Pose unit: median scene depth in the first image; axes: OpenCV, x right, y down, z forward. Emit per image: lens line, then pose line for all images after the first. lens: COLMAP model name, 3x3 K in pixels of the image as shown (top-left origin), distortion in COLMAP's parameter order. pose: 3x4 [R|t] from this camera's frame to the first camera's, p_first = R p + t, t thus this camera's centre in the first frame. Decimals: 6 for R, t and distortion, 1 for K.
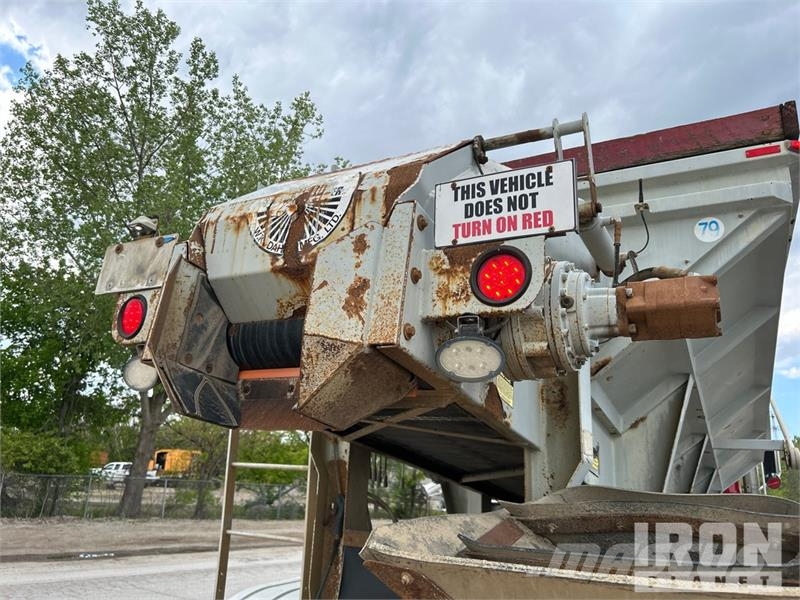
lens RADIAL K [[584.2, 0, 385.0], [0, 584.2, 303.3], [0, 0, 1]] dist [0.088775, -0.114347]
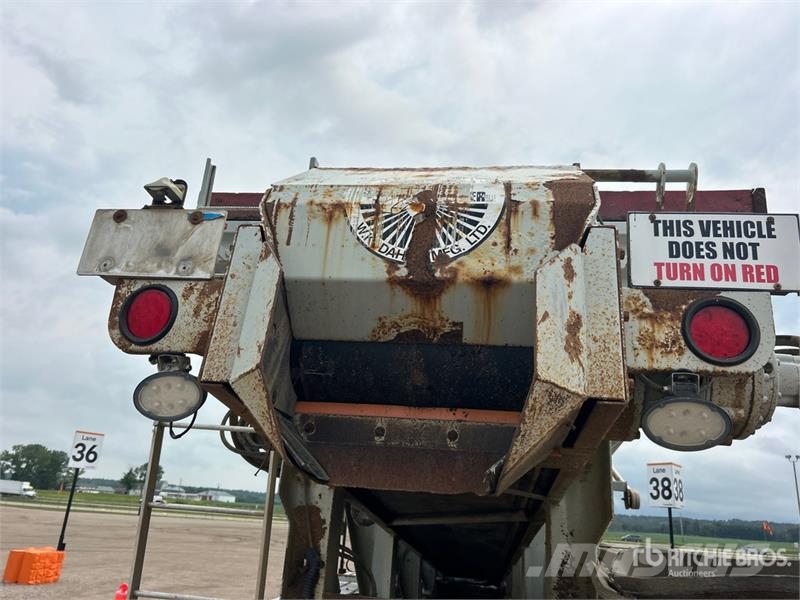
lens RADIAL K [[584.2, 0, 359.4], [0, 584.2, 305.4], [0, 0, 1]] dist [0.088775, -0.114347]
pose [[0.934213, 0.124171, 0.334405, -0.508559], [-0.118161, 0.992254, -0.038343, 0.011281], [-0.336576, -0.003693, 0.941649, 0.290994]]
